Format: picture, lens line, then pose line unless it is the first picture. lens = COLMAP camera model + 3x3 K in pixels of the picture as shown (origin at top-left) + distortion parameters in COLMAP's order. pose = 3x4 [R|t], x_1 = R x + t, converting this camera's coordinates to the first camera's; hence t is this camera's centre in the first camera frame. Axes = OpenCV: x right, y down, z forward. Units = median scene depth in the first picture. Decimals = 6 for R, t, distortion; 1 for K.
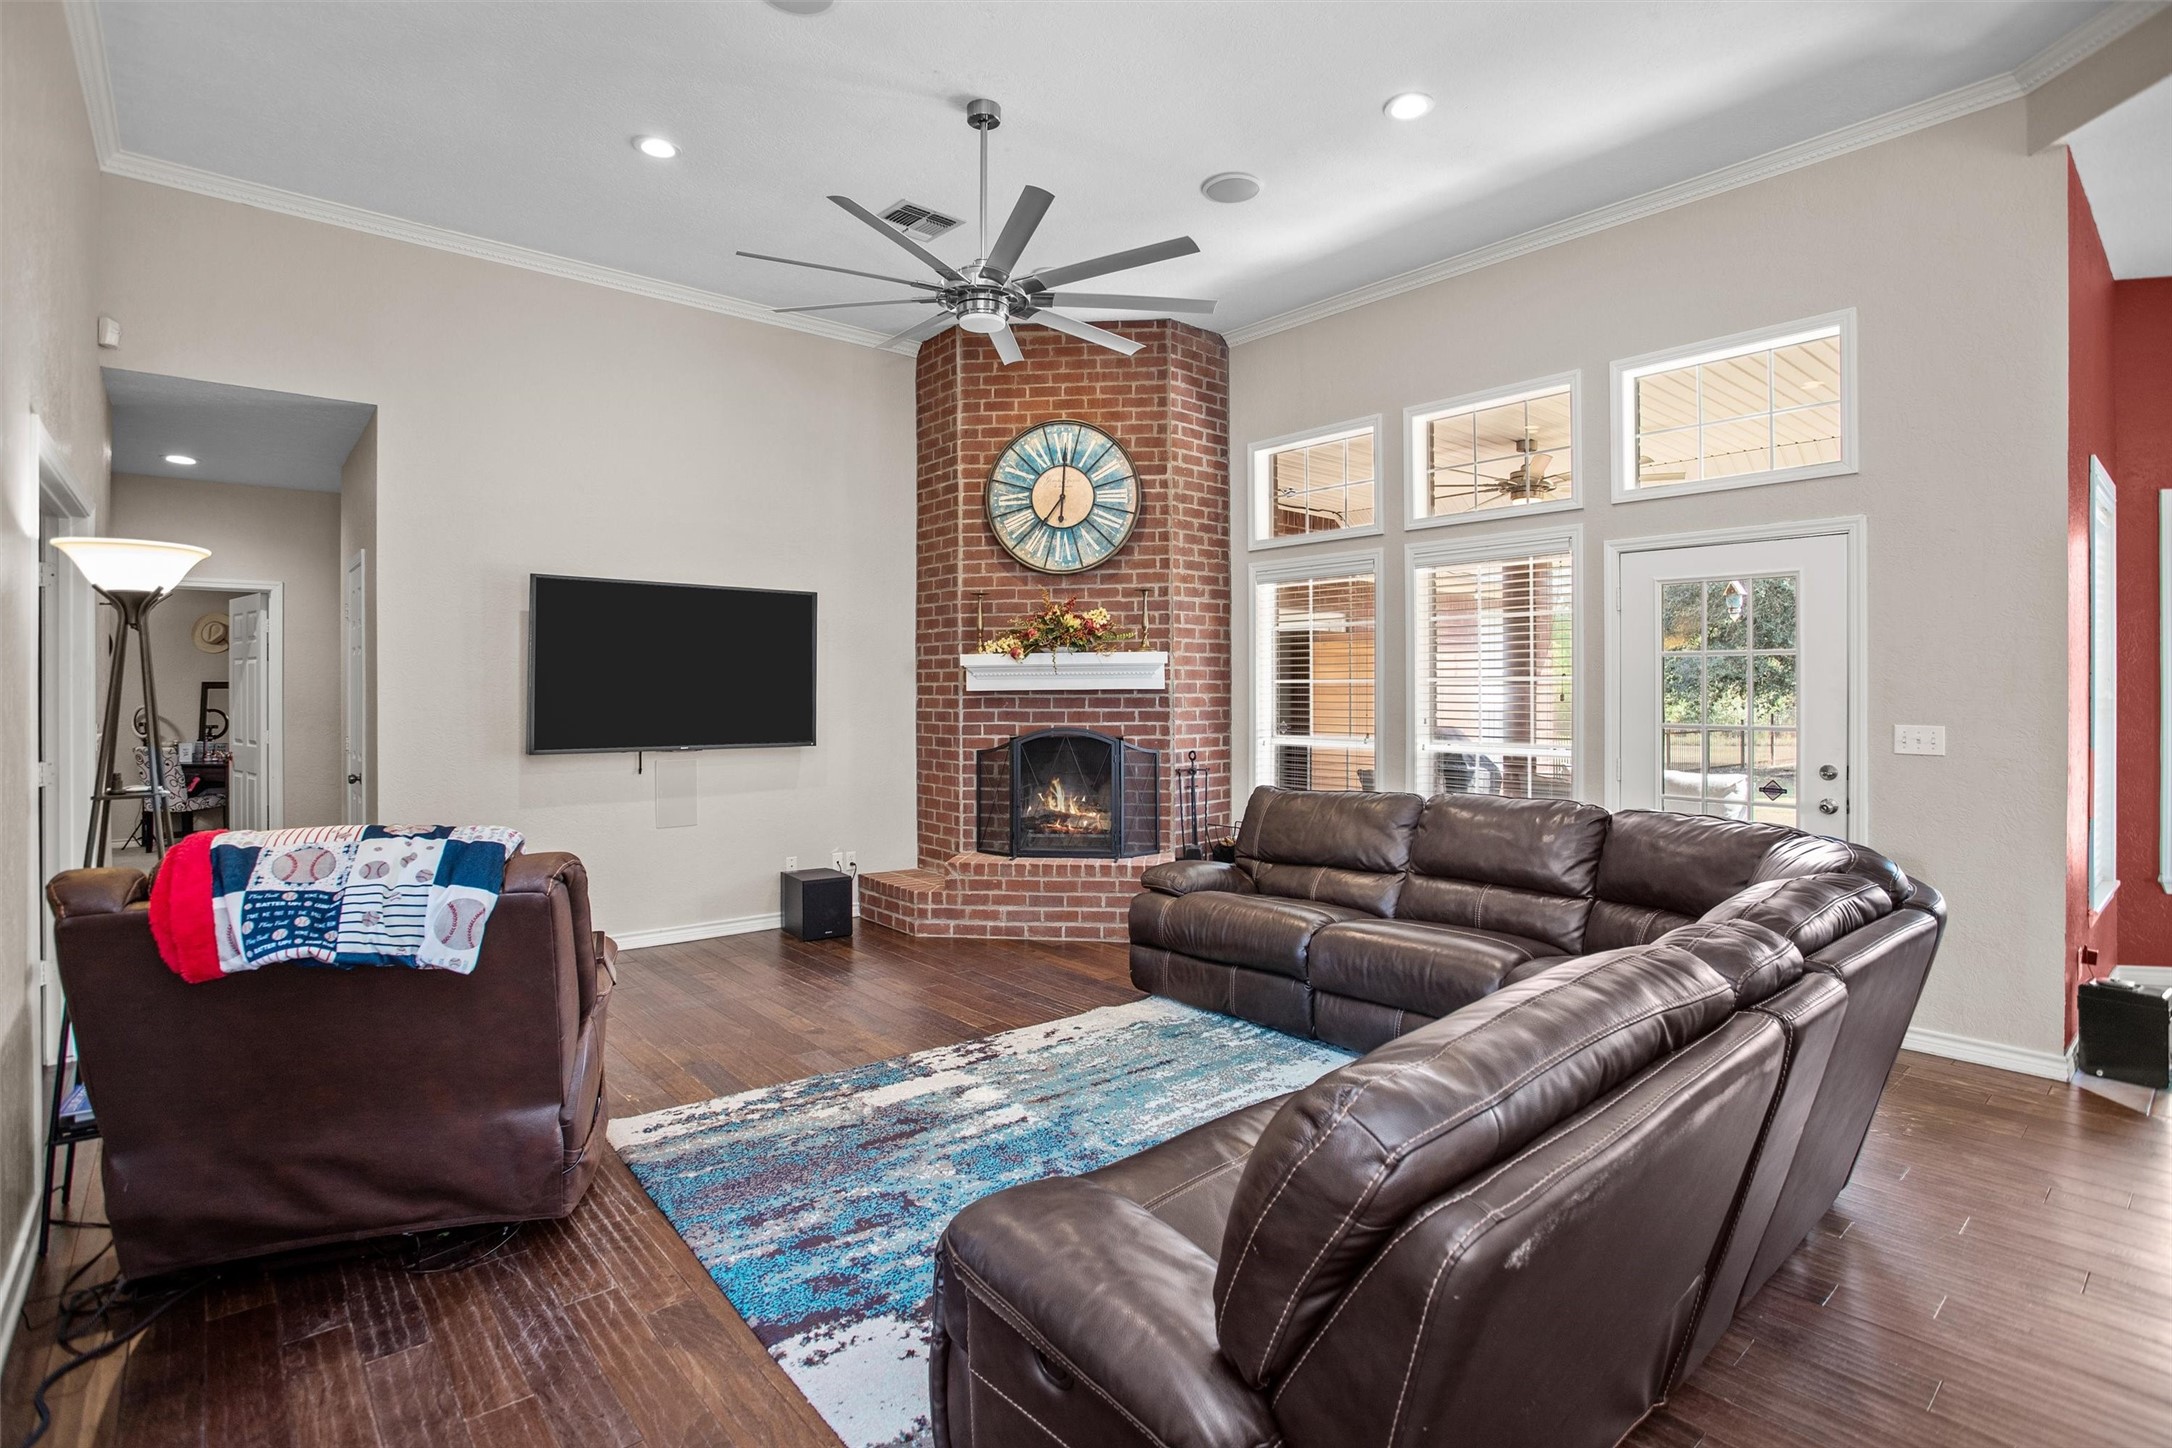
lens RADIAL K [[1055.7, 0, 1080.5], [0, 1055.7, 686.9], [0, 0, 1]] dist [-0.084759, 0.032601]
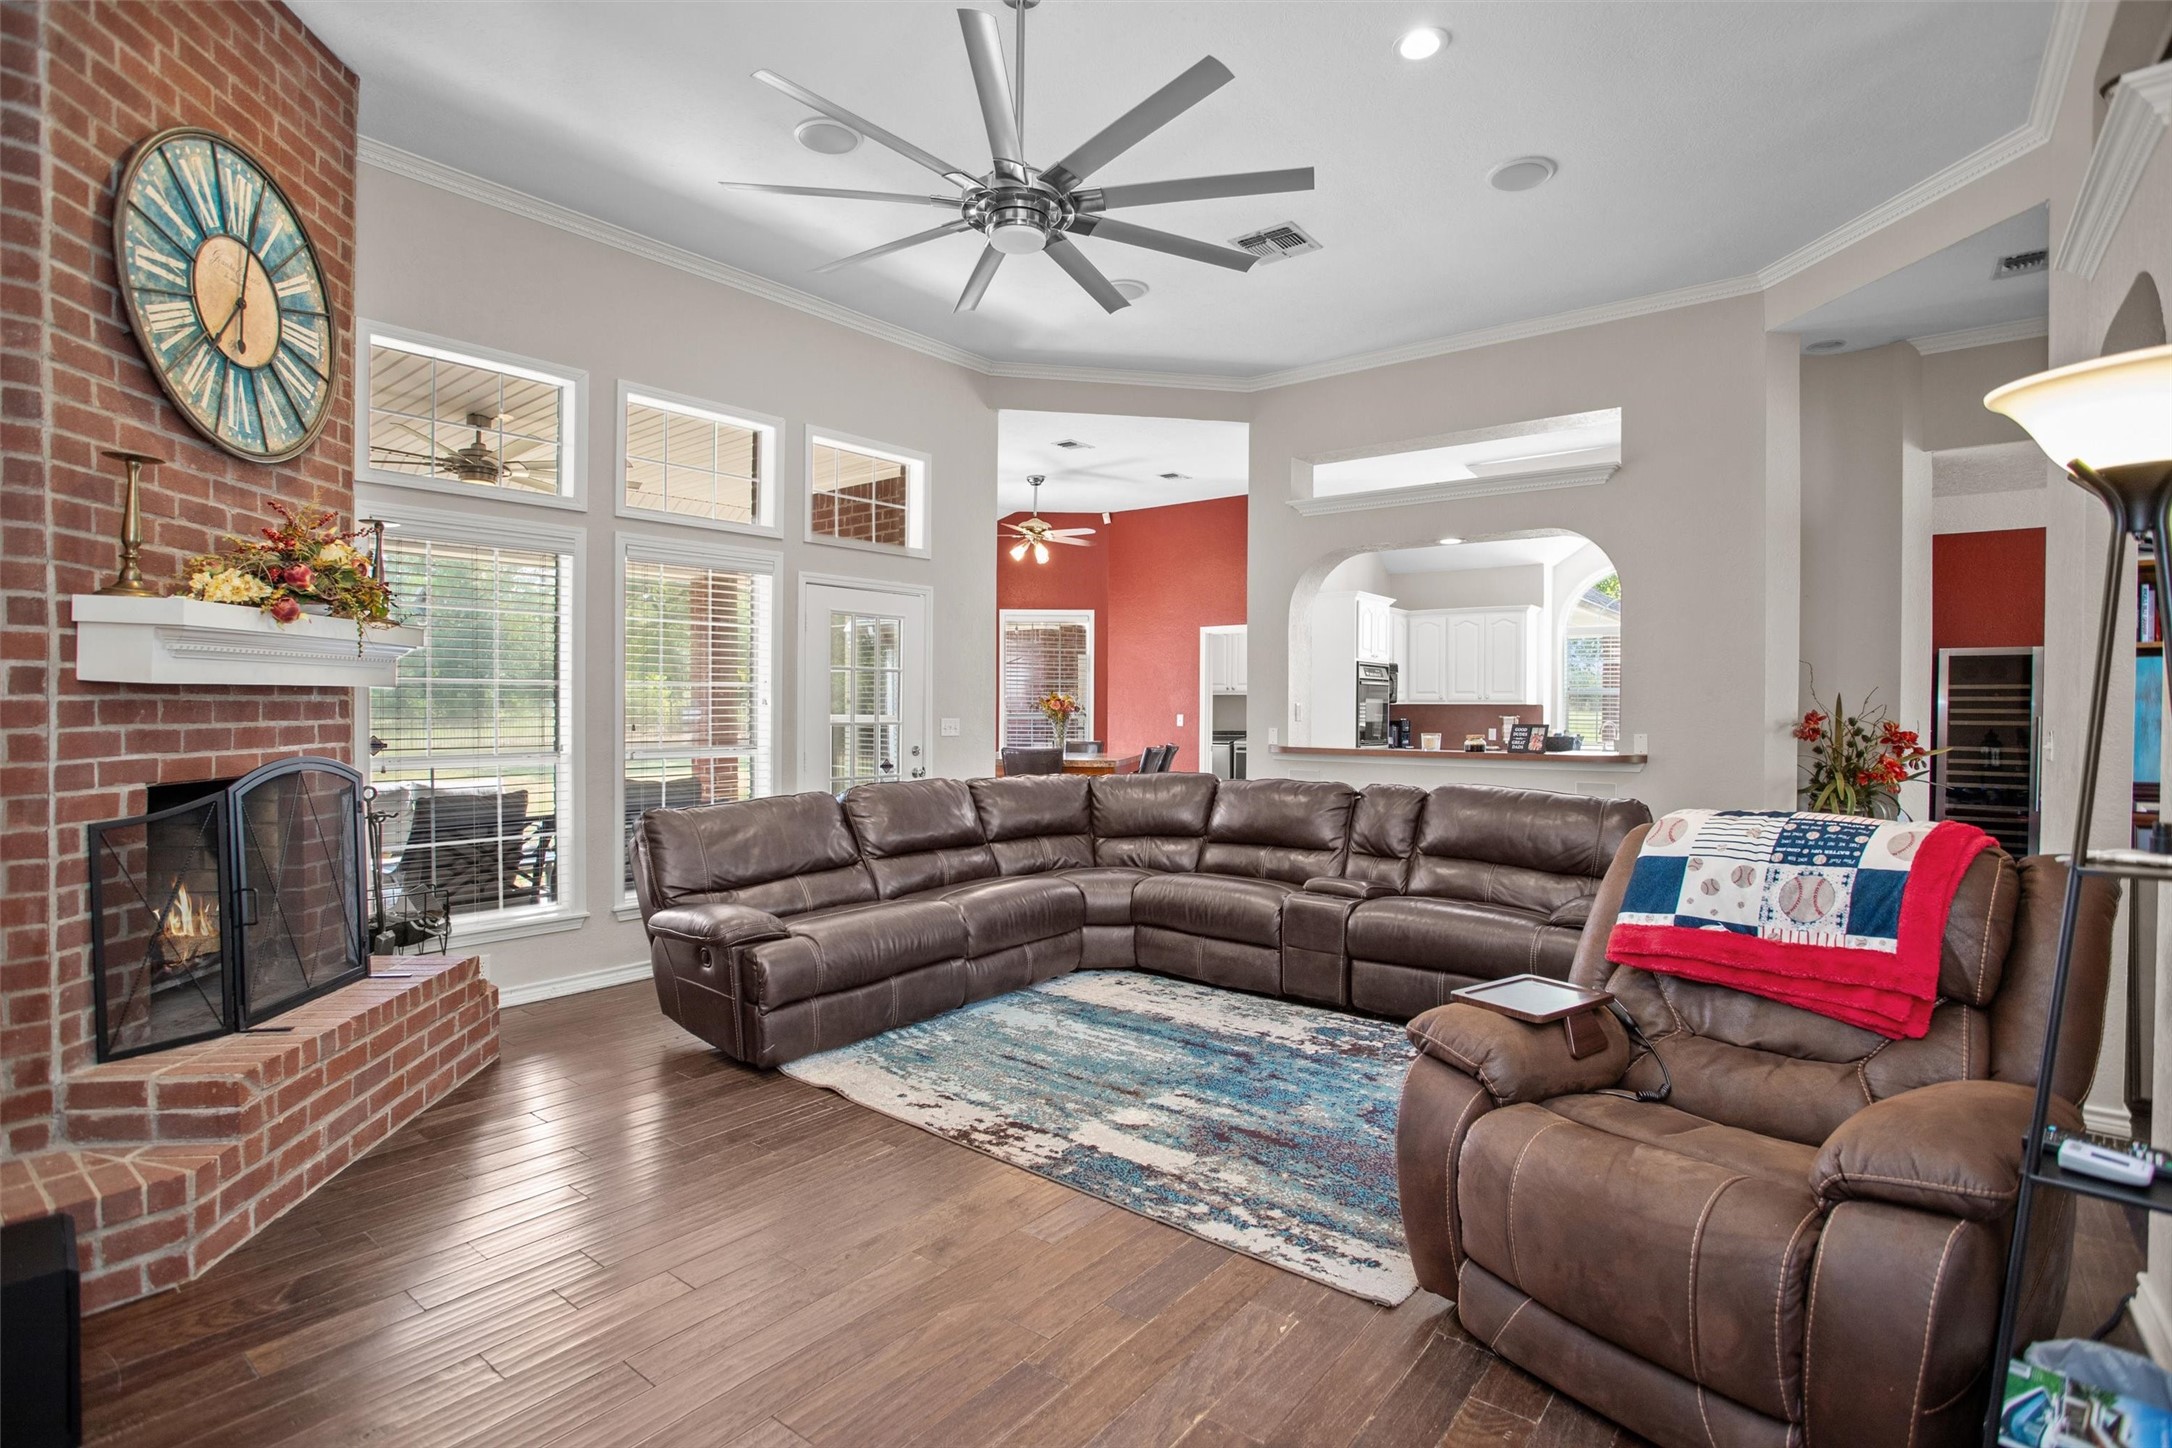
lens RADIAL K [[1055.5, 0, 1086.0], [0, 1055.5, 724.0], [0, 0, 1]] dist [-0.068608, 0.025778]
pose [[-0.188865, -0.014841, 0.981891, -0.574332], [-0.004876, 0.999888, 0.014175, 0.012458], [-0.981991, -0.002110, -0.188917, 0.692731]]
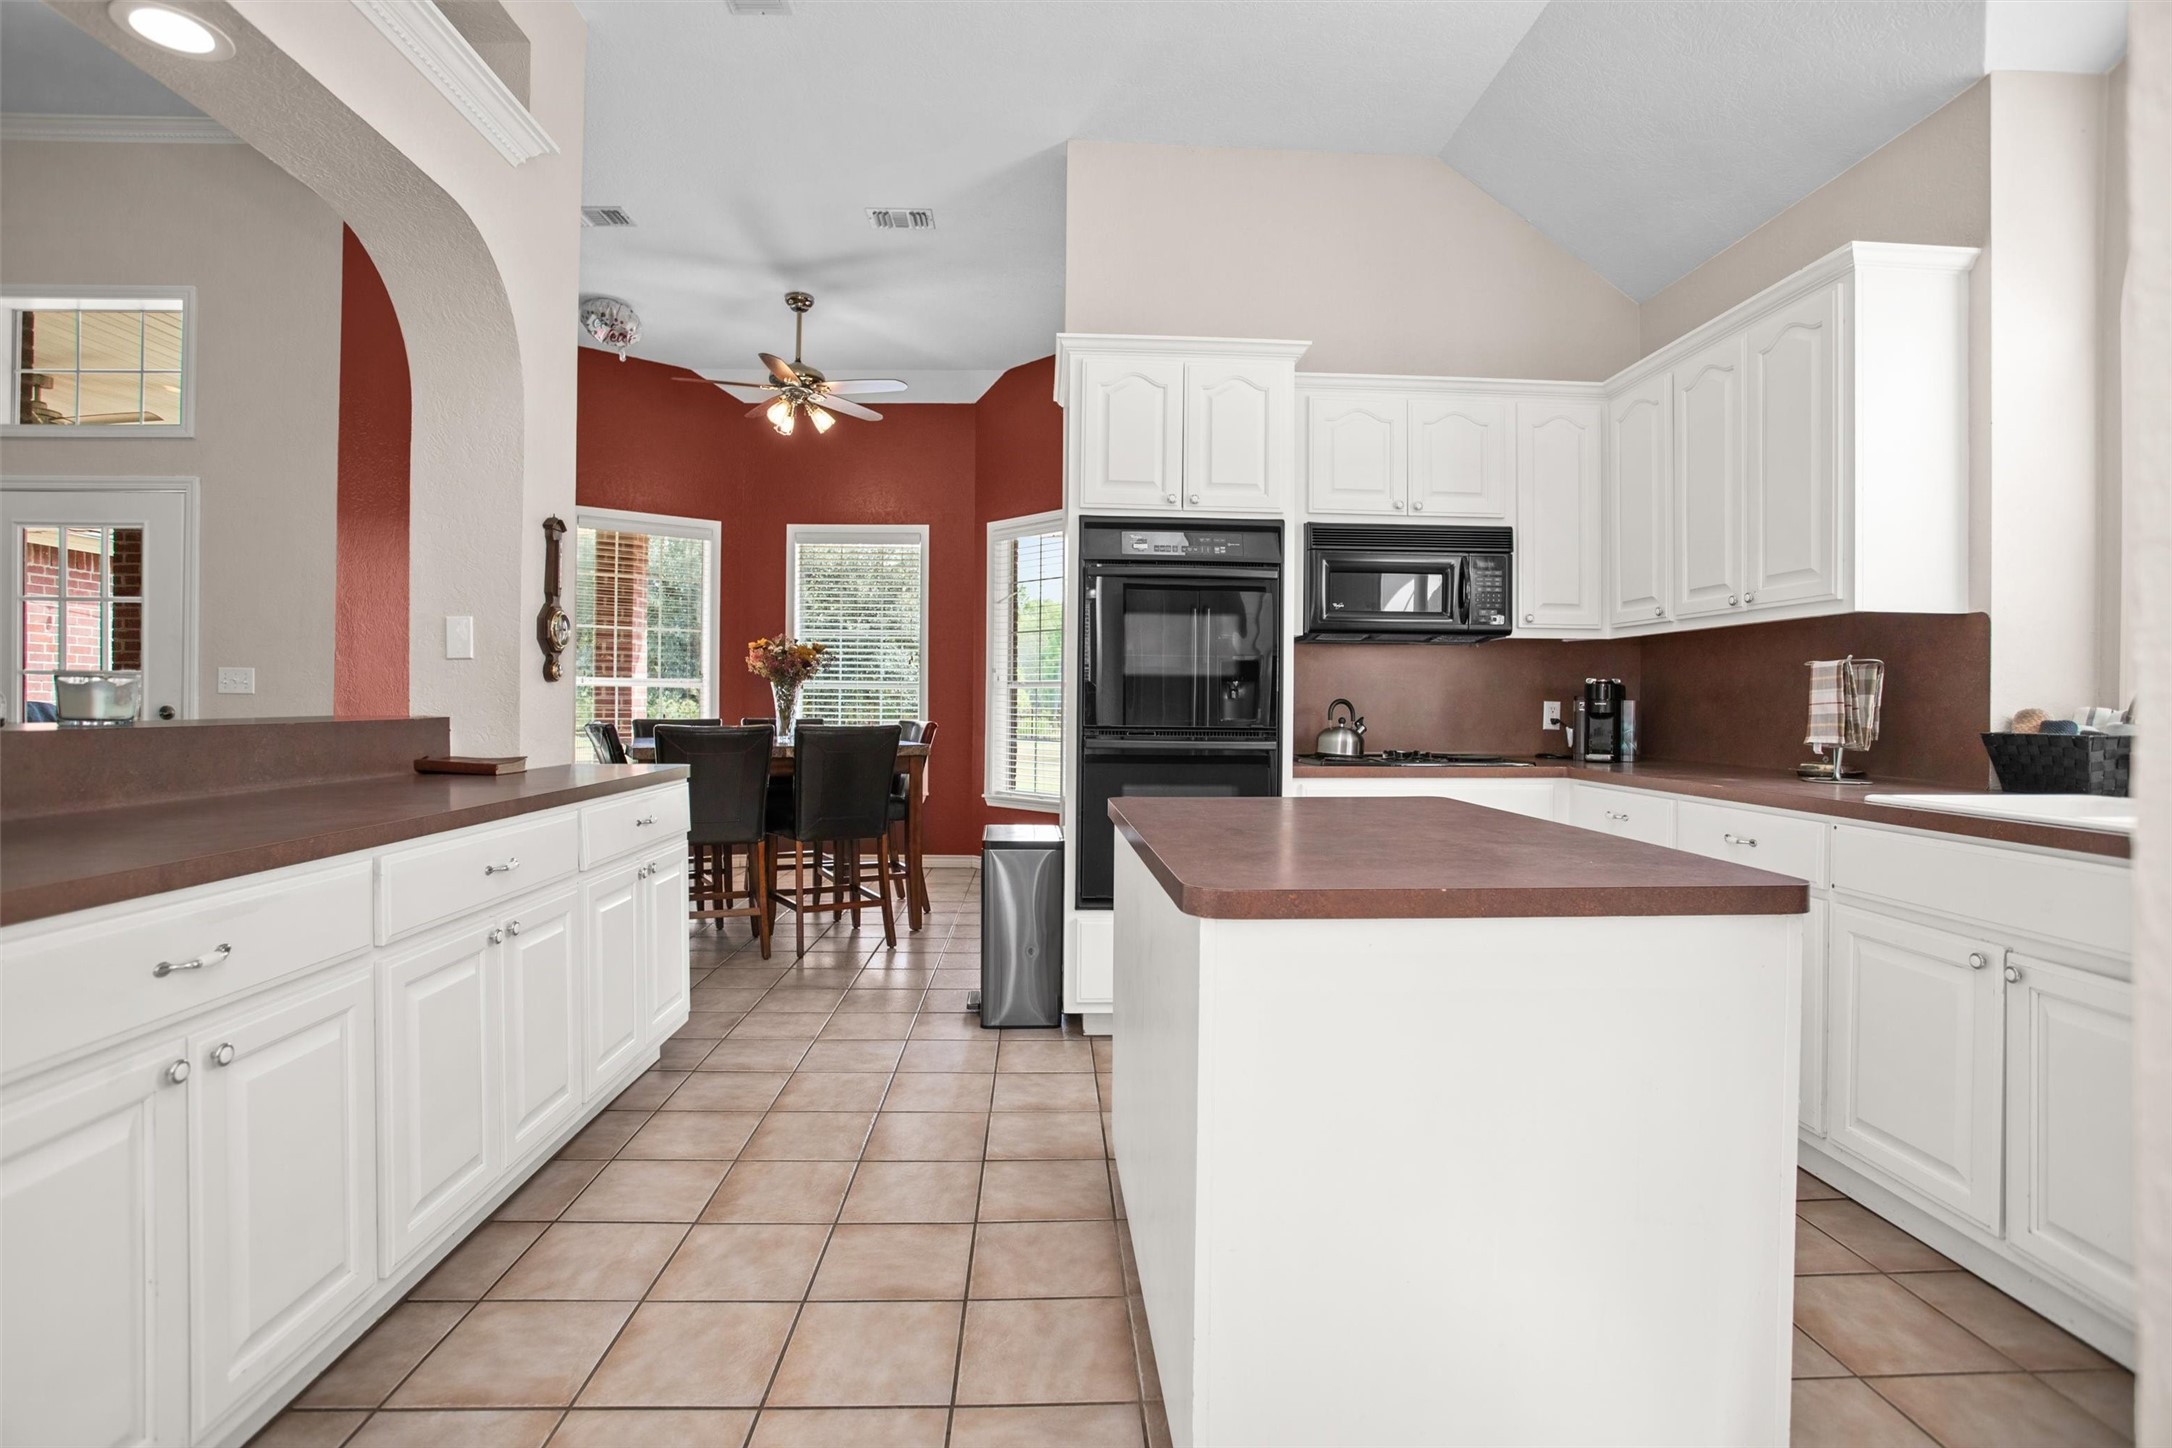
lens RADIAL K [[1055.7, 0, 1080.5], [0, 1055.7, 686.9], [0, 0, 1]] dist [-0.084759, 0.032601]
pose [[0.621153, 0.016117, 0.783524, 0.330058], [-0.008414, 0.999868, -0.013897, 0.041241], [-0.783644, 0.002040, 0.621206, -0.270046]]
